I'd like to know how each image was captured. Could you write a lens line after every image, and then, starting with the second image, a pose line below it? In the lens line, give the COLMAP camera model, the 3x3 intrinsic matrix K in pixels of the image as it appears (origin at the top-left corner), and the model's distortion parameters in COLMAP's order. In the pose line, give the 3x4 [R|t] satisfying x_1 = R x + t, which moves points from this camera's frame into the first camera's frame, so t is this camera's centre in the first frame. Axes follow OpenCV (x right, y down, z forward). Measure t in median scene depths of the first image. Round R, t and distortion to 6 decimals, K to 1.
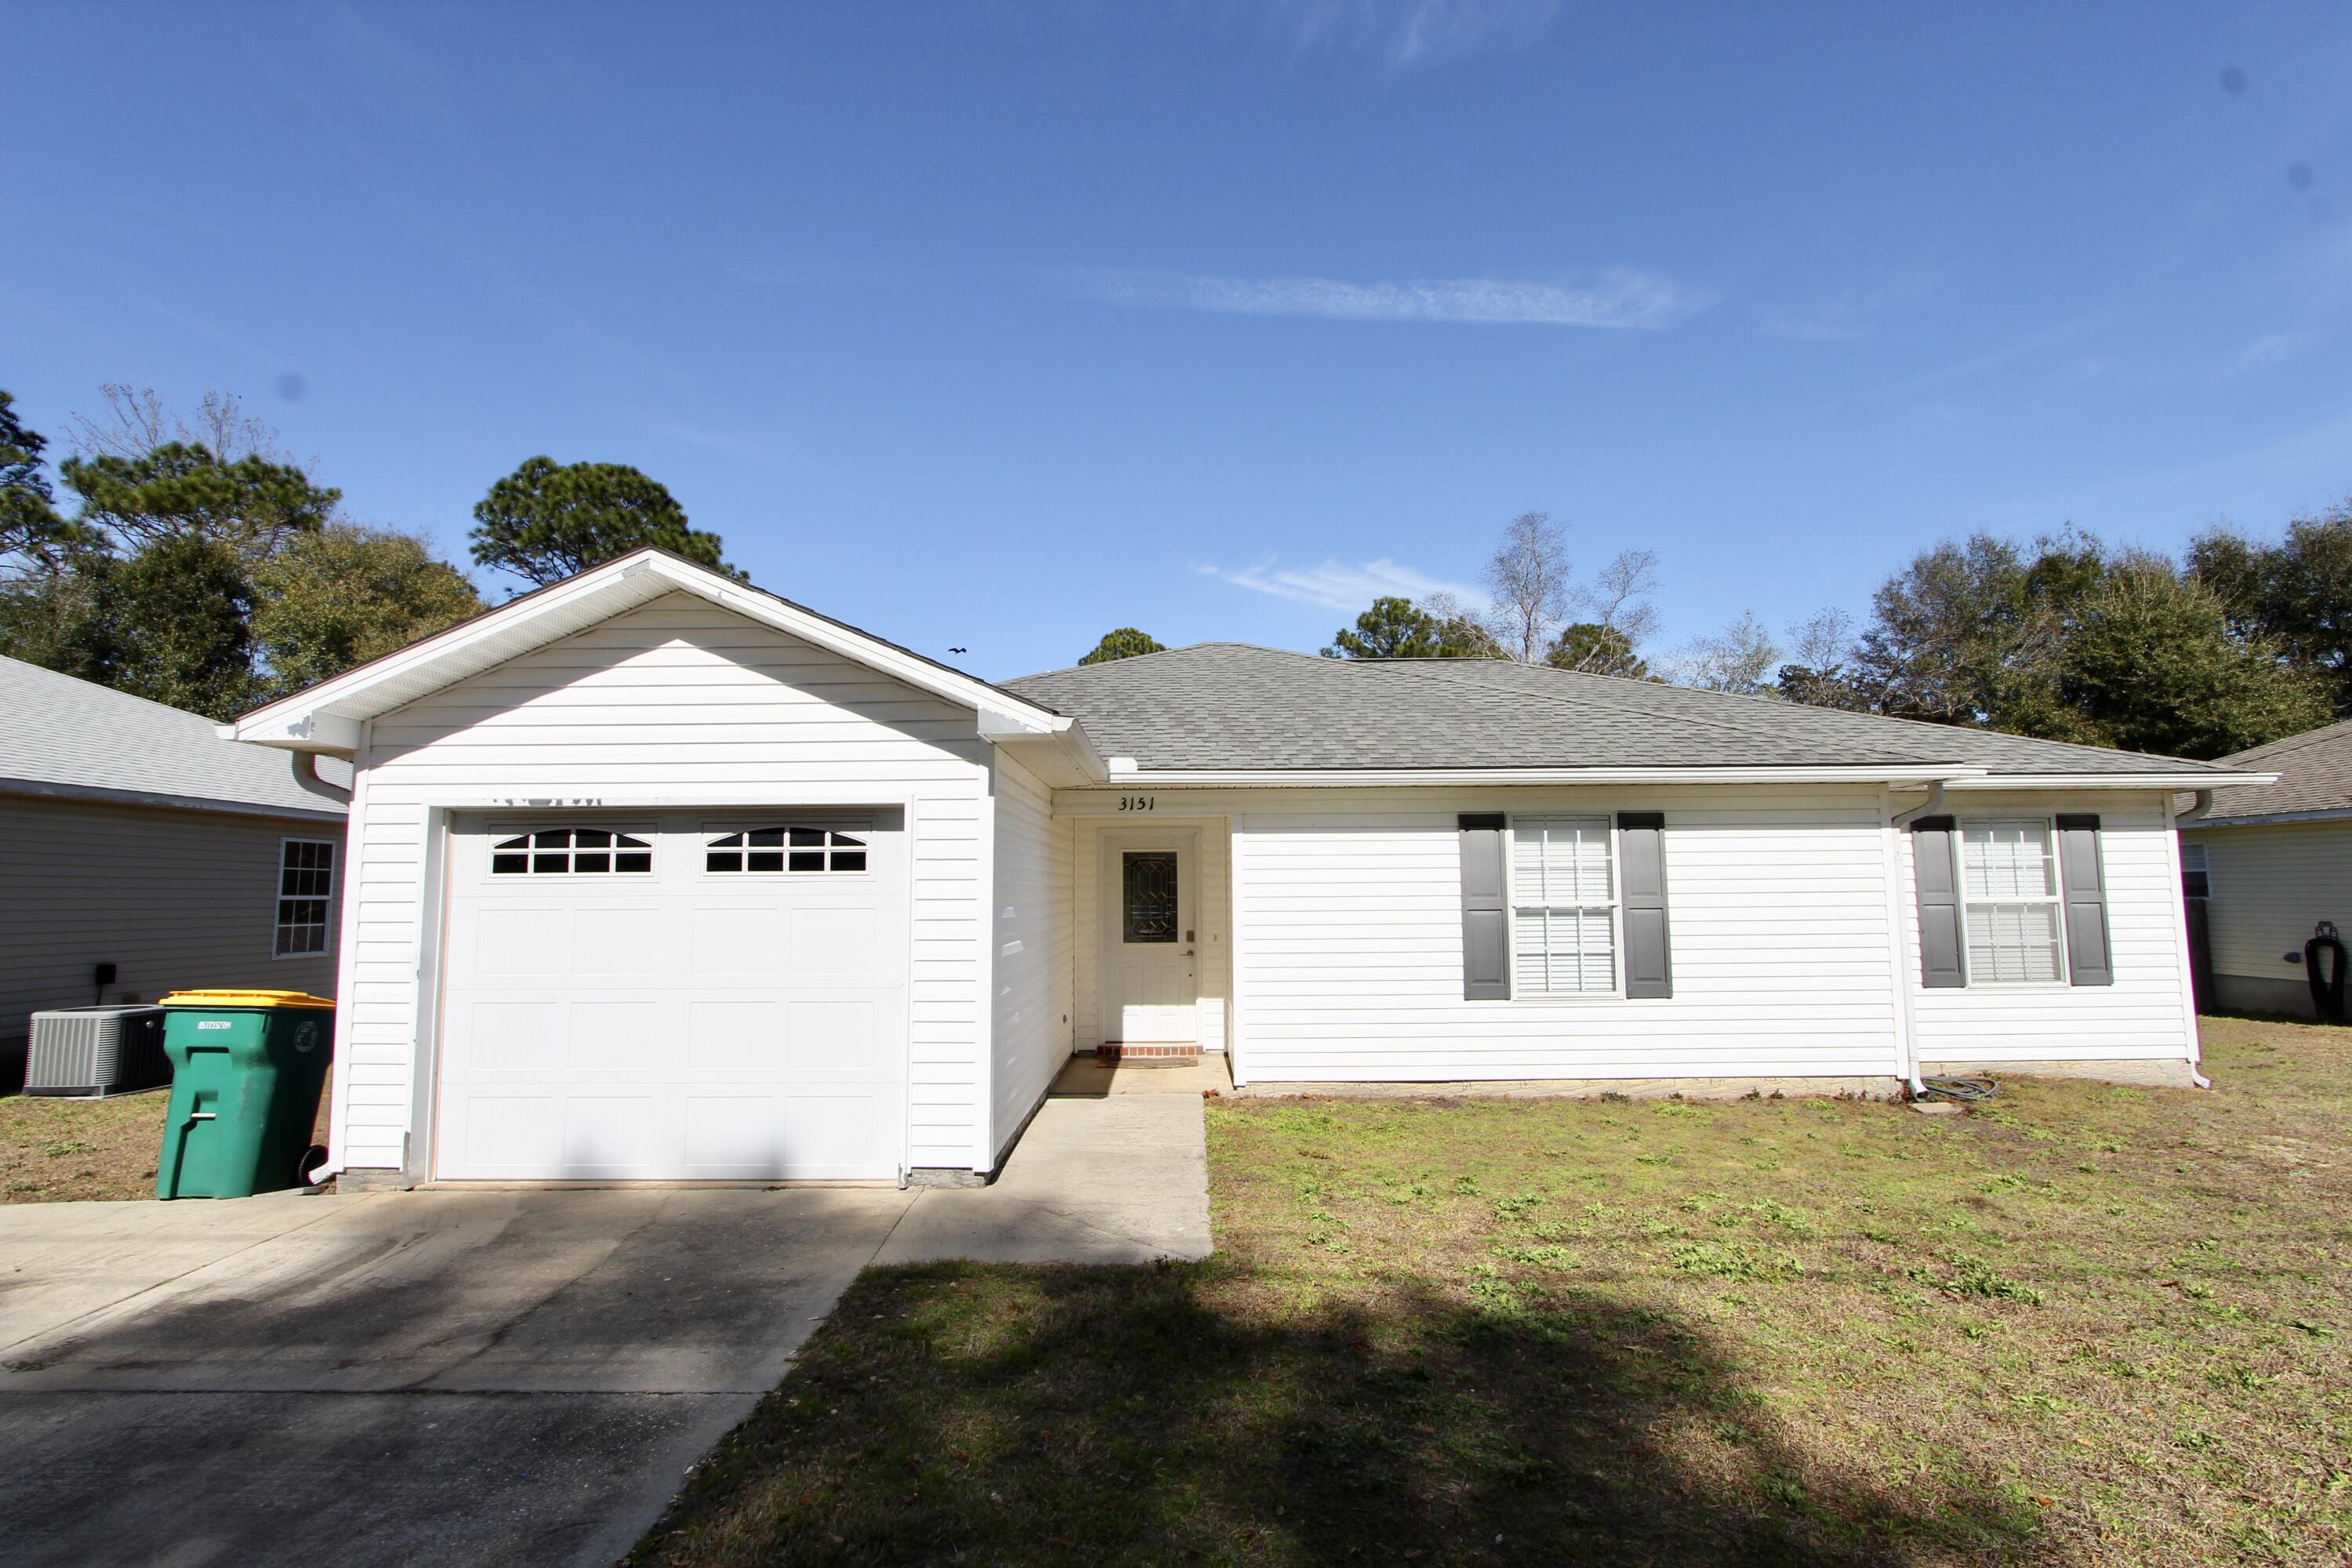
lens RADIAL K [[1108.1, 0, 1179.1], [0, 1108.1, 780.4], [0, 0, 1]] dist [-0.015954, 0.000847]
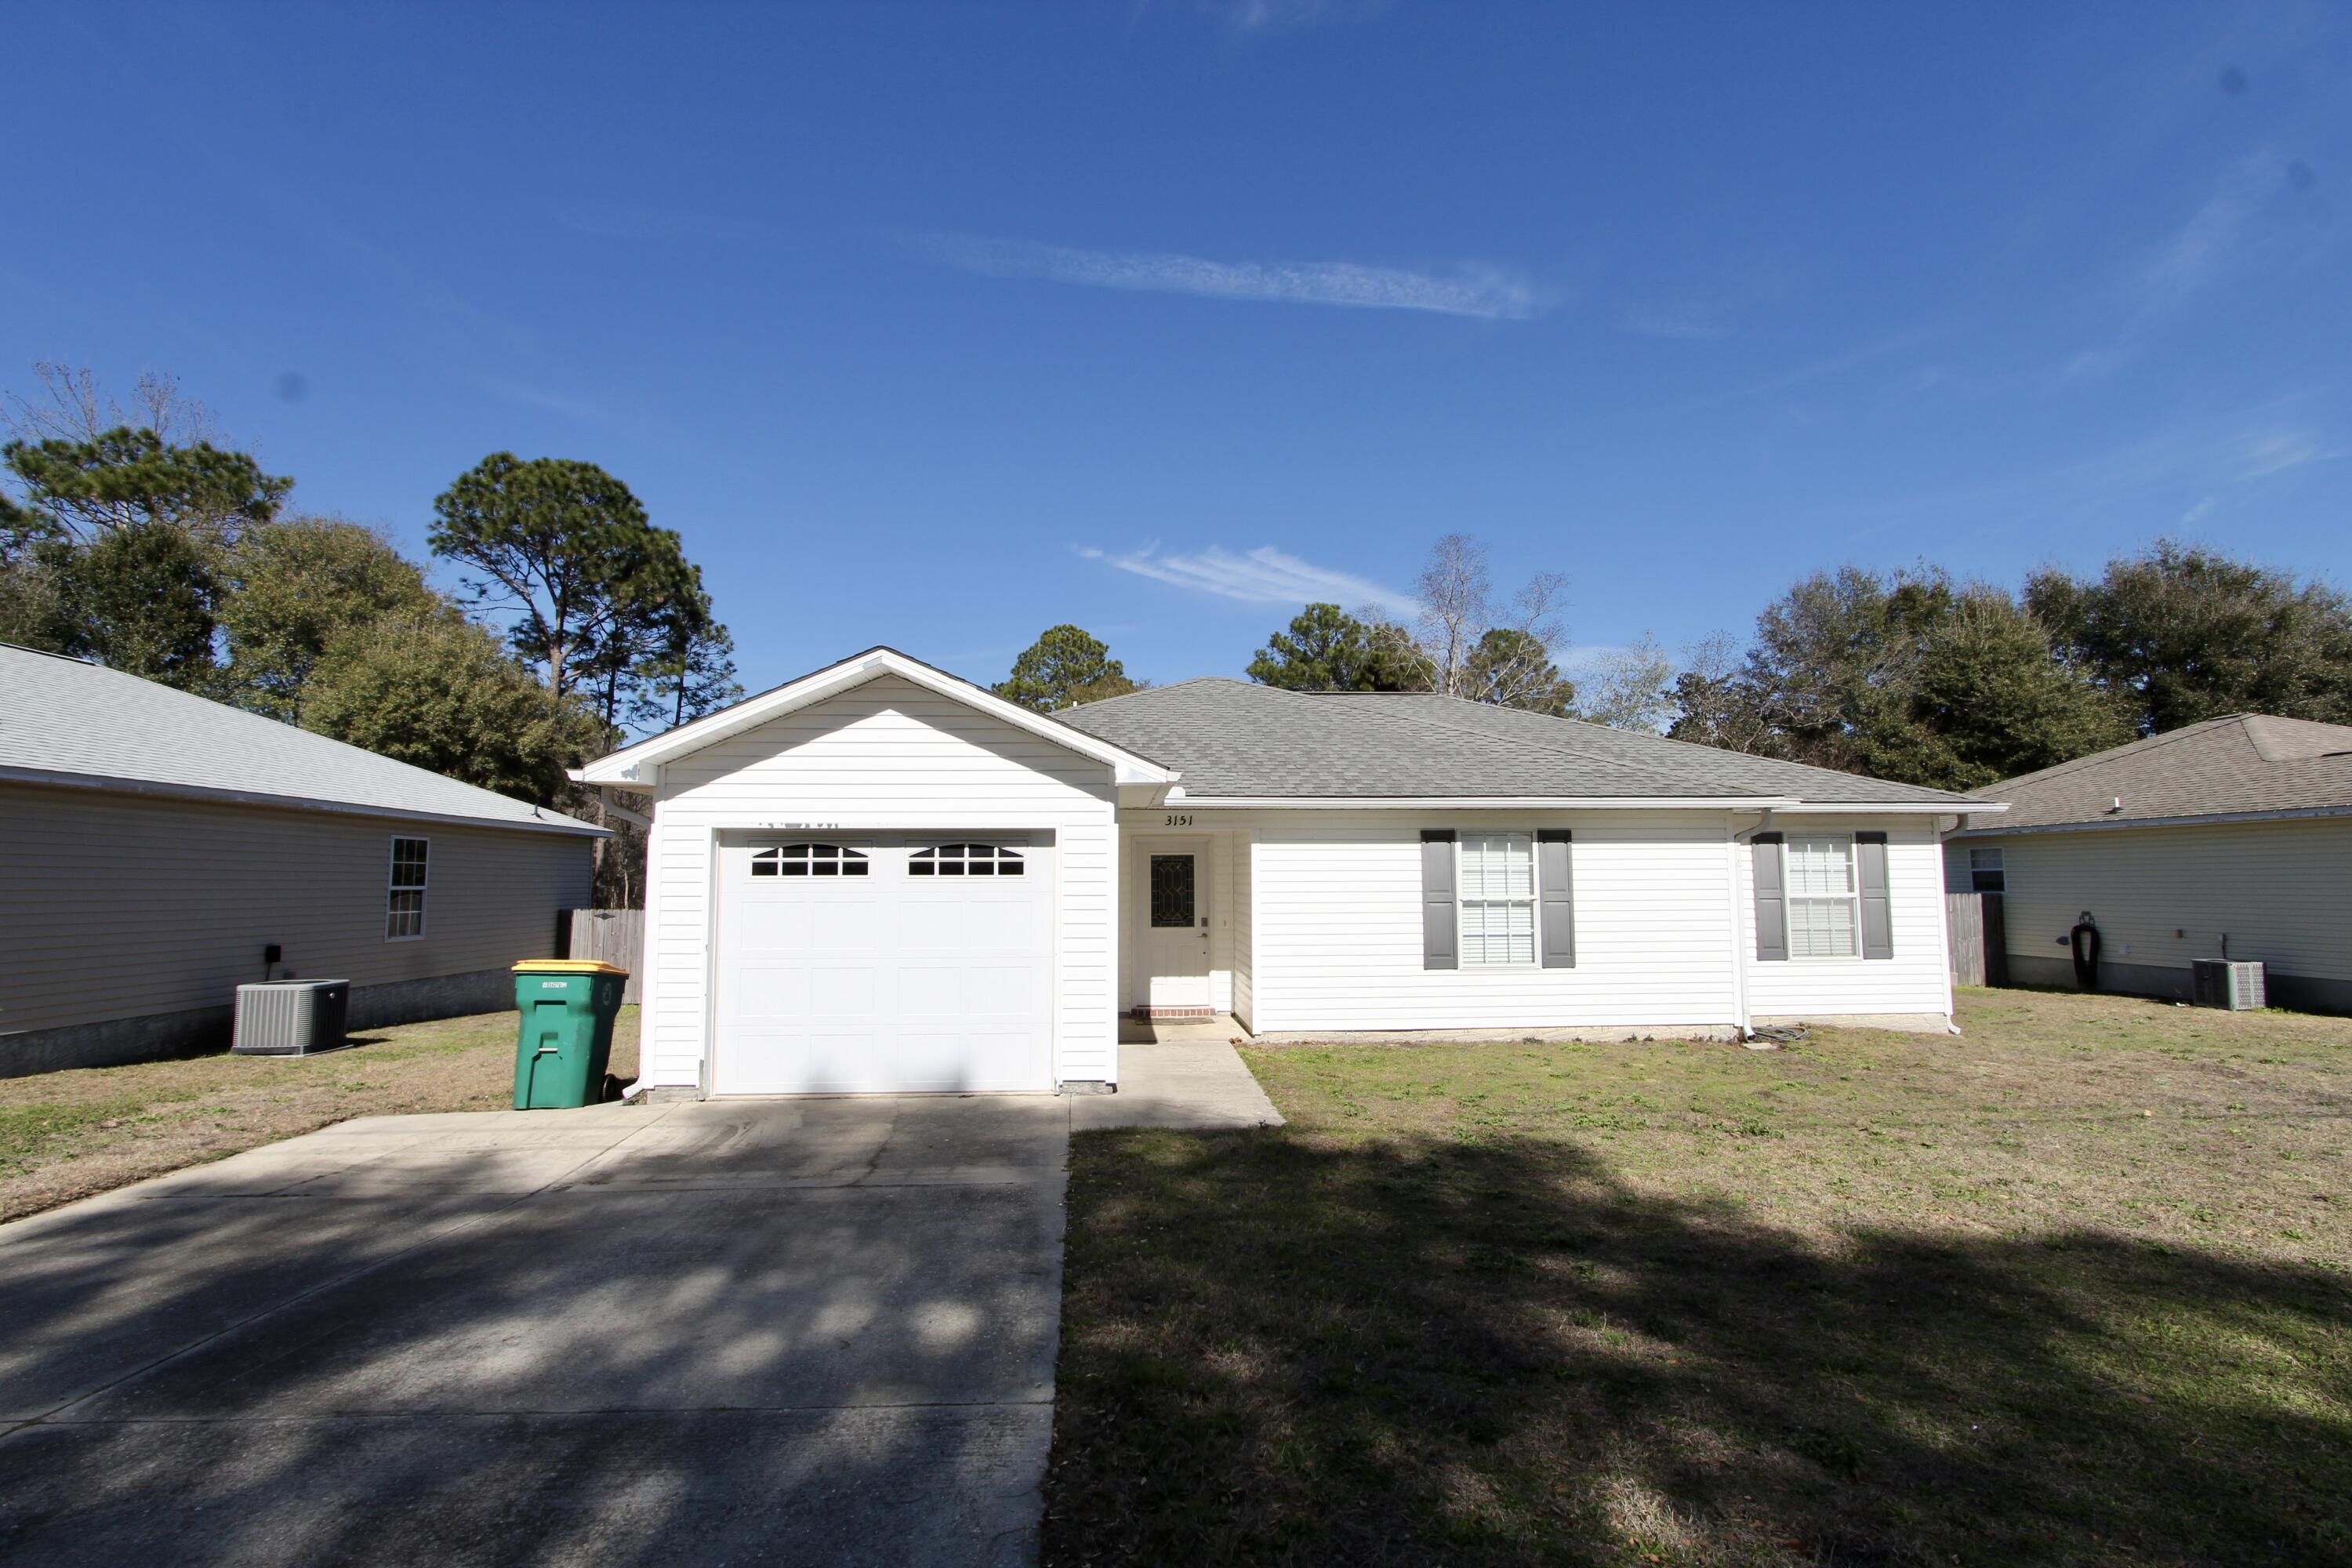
lens RADIAL K [[1108.5, 0, 1179.0], [0, 1108.5, 779.5], [0, 0, 1]] dist [-0.021210, 0.004648]
pose [[0.997313, 0.010141, 0.072557, -0.124706], [-0.010870, 0.999894, 0.009664, -0.037116], [-0.072452, -0.010427, 0.997317, -0.282259]]
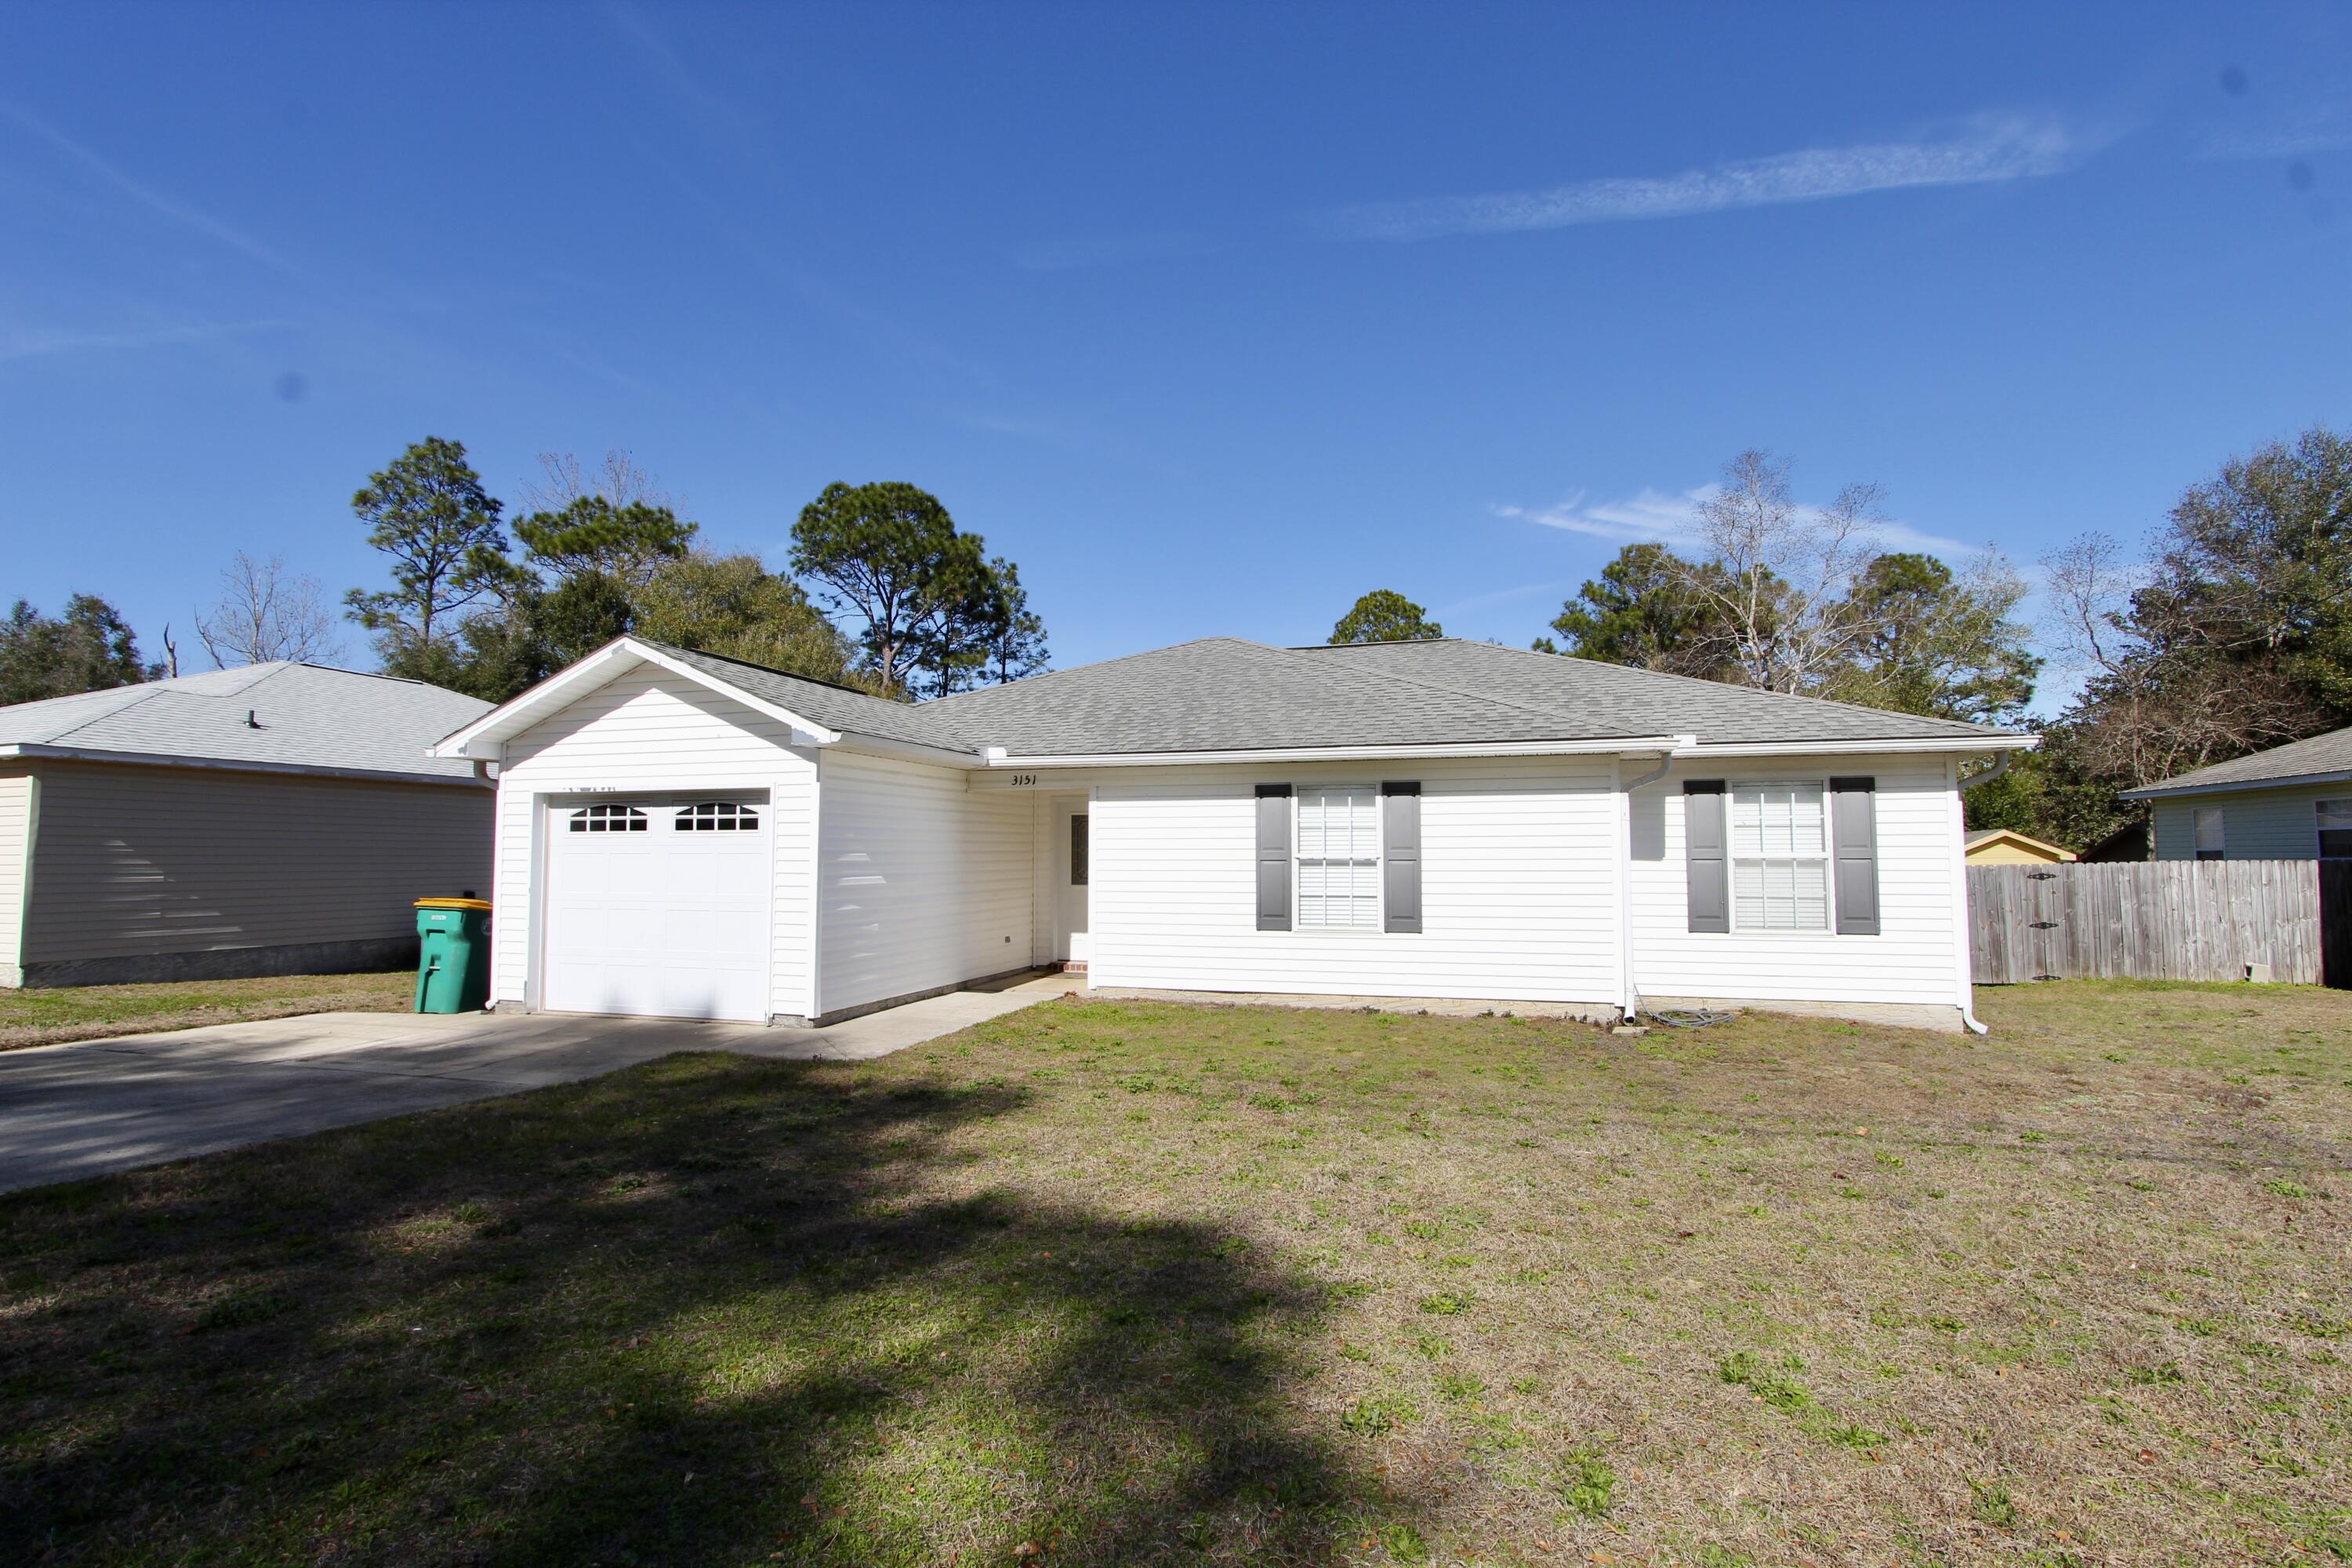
lens RADIAL K [[1108.5, 0, 1179.0], [0, 1108.5, 779.5], [0, 0, 1]] dist [-0.021210, 0.004648]
pose [[0.958734, -0.013894, -0.283966, 0.491933], [0.024326, 0.999151, 0.033244, -0.018705], [0.283263, -0.038780, 0.958258, -0.226218]]
